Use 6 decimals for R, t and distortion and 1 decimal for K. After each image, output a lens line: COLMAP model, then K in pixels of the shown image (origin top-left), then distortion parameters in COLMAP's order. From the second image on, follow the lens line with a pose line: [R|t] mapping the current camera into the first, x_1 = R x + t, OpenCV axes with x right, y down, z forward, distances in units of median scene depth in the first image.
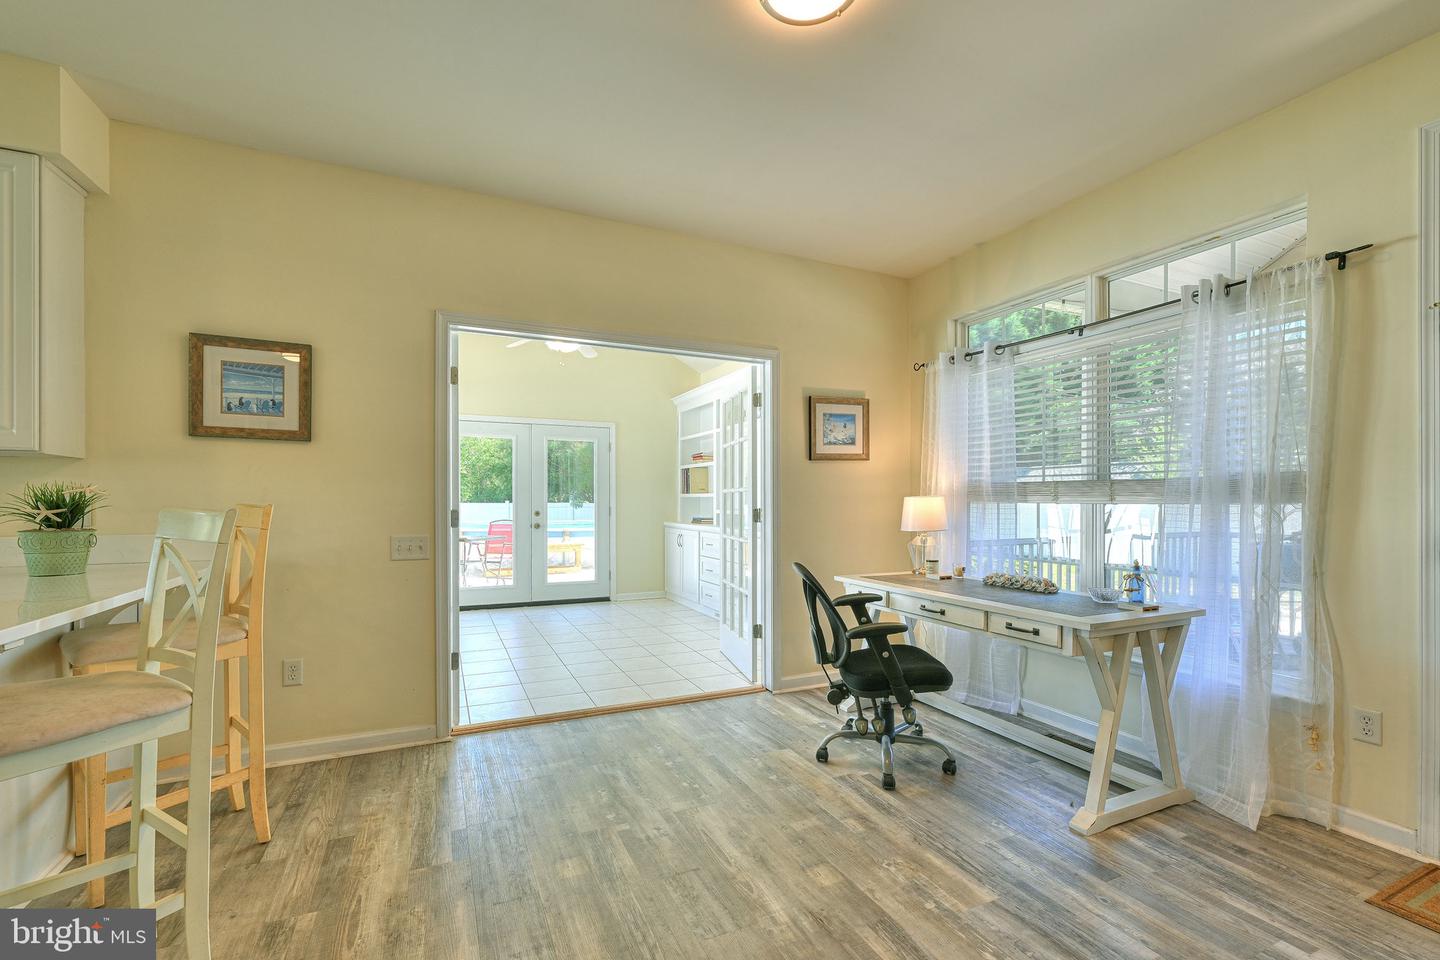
lens RADIAL K [[613.9, 0, 713.1], [0, 613.9, 501.0], [0, 0, 1]] dist [-0.001272, -0.000137]
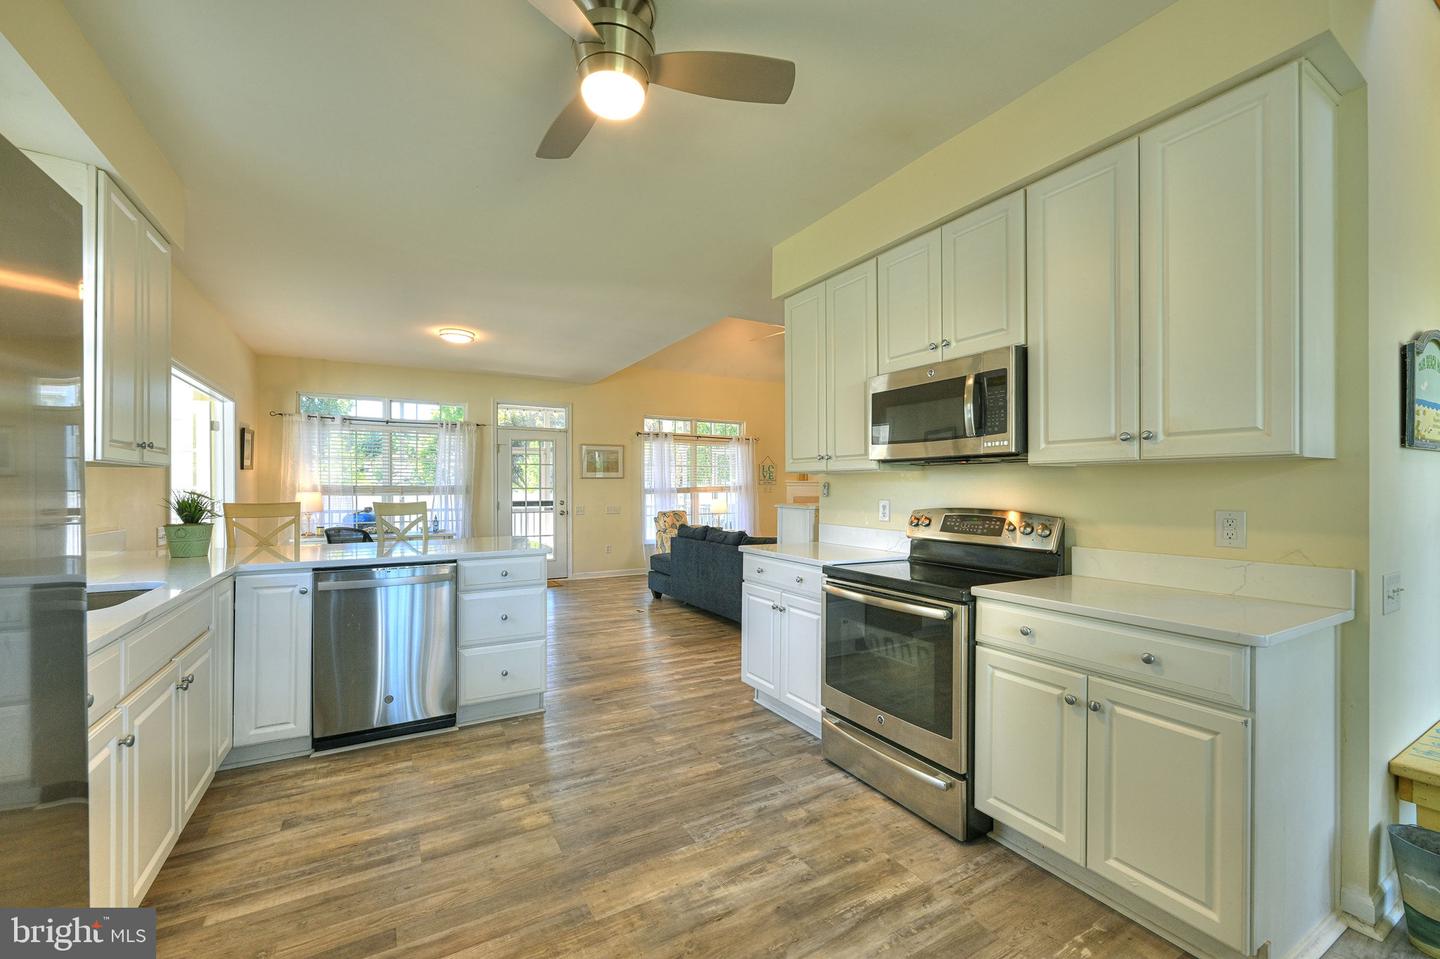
lens RADIAL K [[574.3, 0, 709.7], [0, 574.3, 488.6], [0, 0, 1]] dist [-0.002028, -0.000164]
pose [[-0.079344, -0.001973, 0.996845, -1.982824], [0.004588, 0.999987, 0.002344, -0.025527], [-0.996837, 0.004760, -0.079334, -0.059238]]
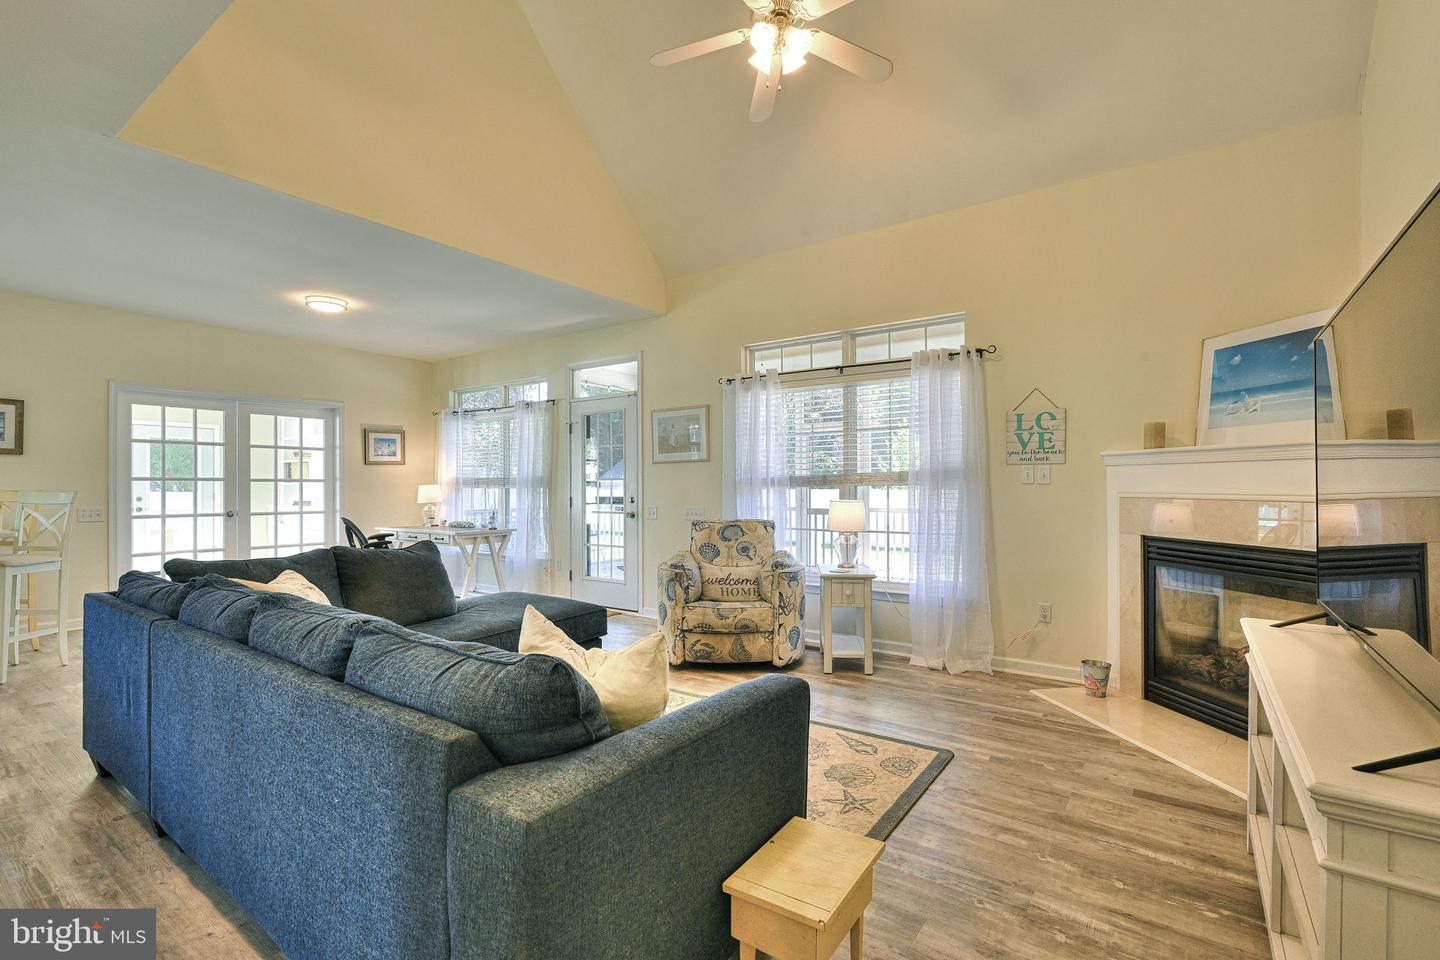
lens RADIAL K [[659.7, 0, 715.4], [0, 659.7, 489.5], [0, 0, 1]] dist [0.000422, -0.000193]
pose [[0.870861, -0.005543, 0.491499, 0.150549], [0.006029, 0.999982, 0.000595, 0.014125], [-0.491493, 0.002446, 0.870878, -1.694389]]
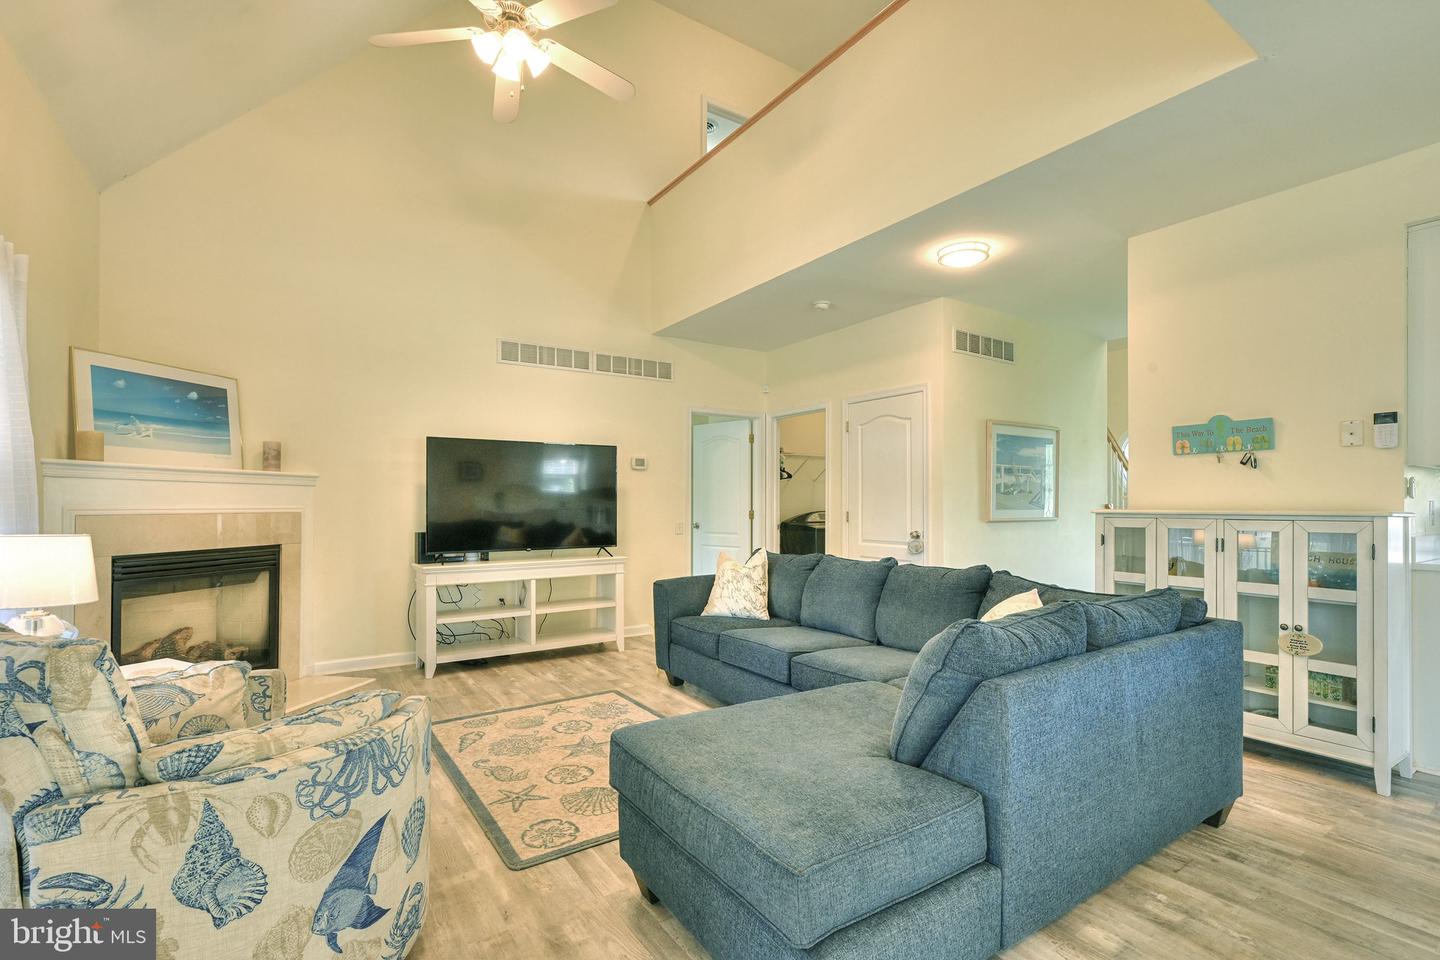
lens RADIAL K [[659.7, 0, 715.4], [0, 659.7, 489.5], [0, 0, 1]] dist [0.000422, -0.000193]
pose [[-0.988962, -0.009422, -0.147868, 0.648276], [-0.007752, 0.999900, -0.011866, -0.005605], [0.147965, -0.010589, -0.988936, 0.470995]]
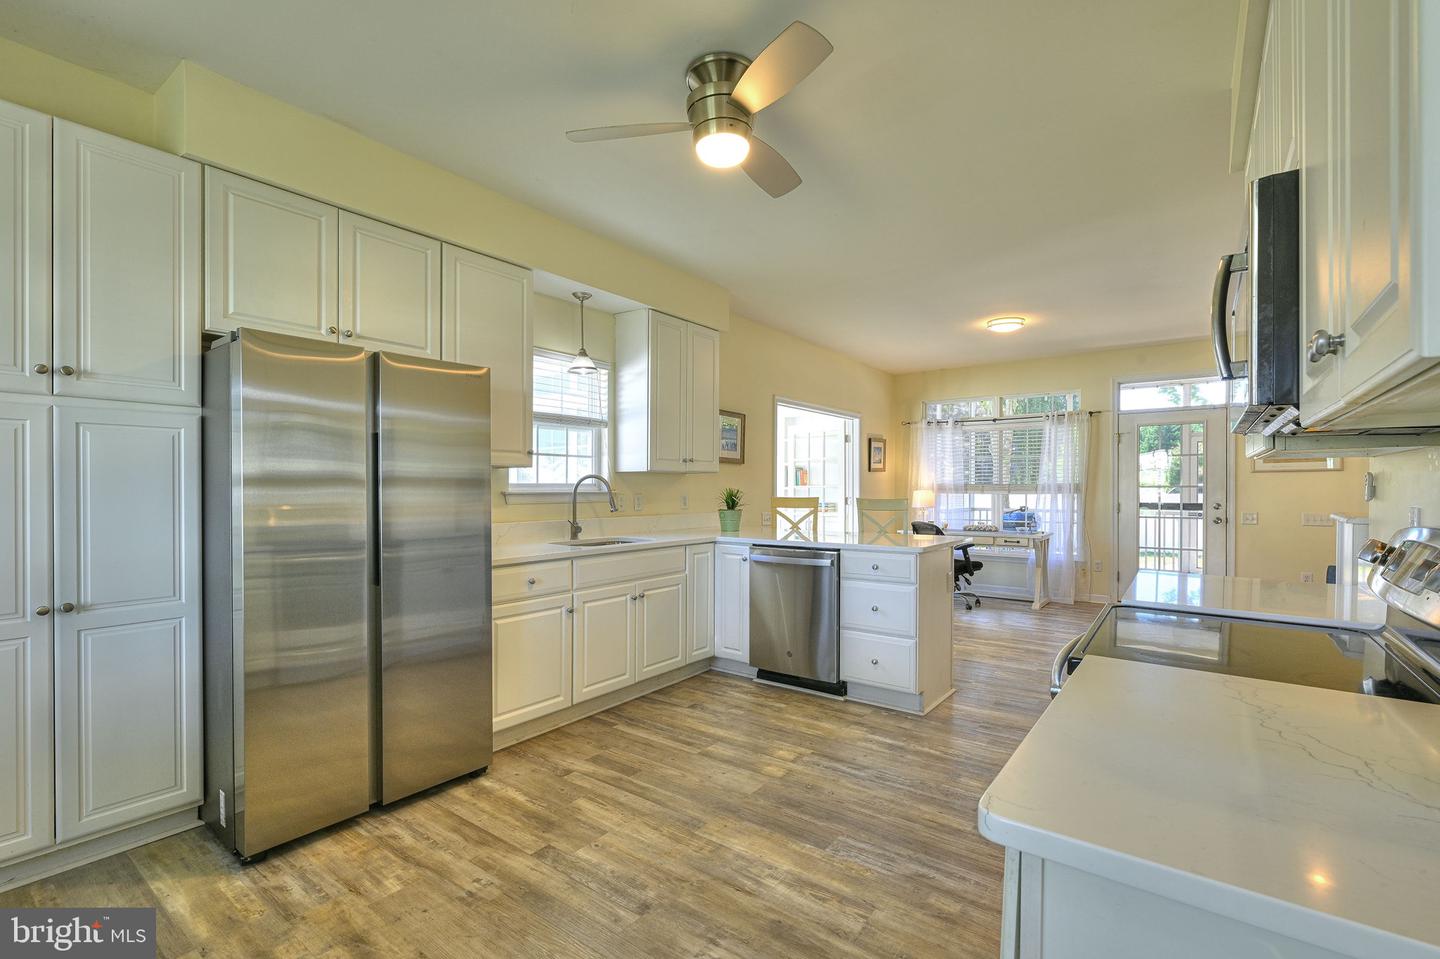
lens RADIAL K [[636.8, 0, 720.5], [0, 636.8, 490.0], [0, 0, 1]] dist [-0.000431, -0.000178]
pose [[0.880971, -0.003295, 0.473158, -1.729368], [0.003307, 0.999994, 0.000805, -0.019044], [-0.473158, 0.000855, 0.880977, -0.752213]]
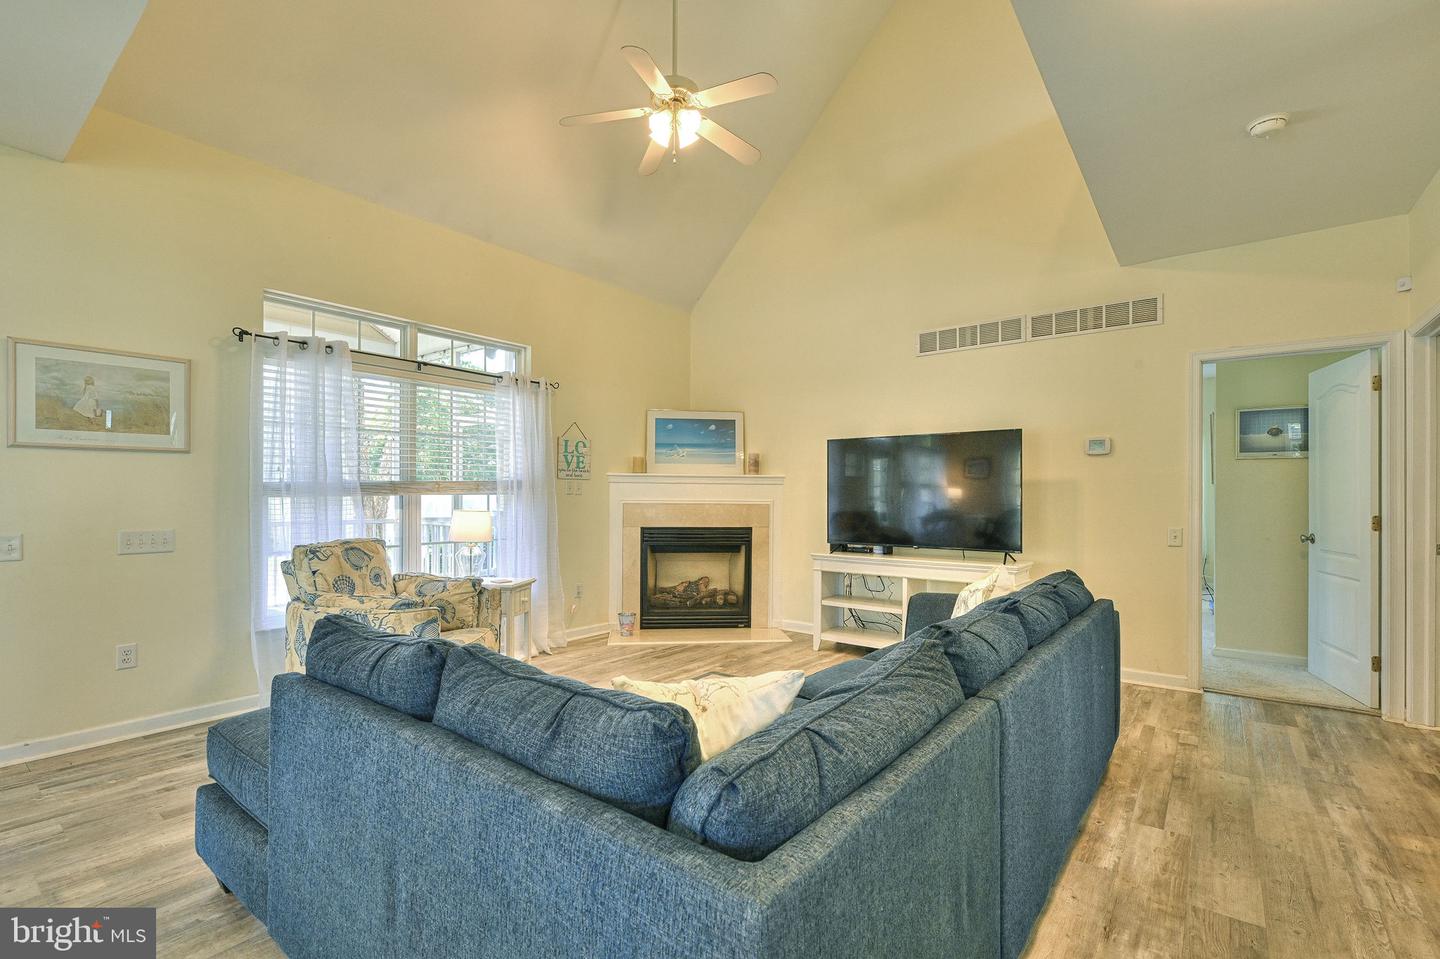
lens RADIAL K [[648.5, 0, 723.4], [0, 648.5, 493.8], [0, 0, 1]] dist [-0.000676, -0.000240]
pose [[-0.465864, -0.003039, 0.884851, -0.437812], [-0.002296, 0.999995, 0.002226, -0.001150], [-0.884853, -0.000995, -0.465869, -0.175001]]
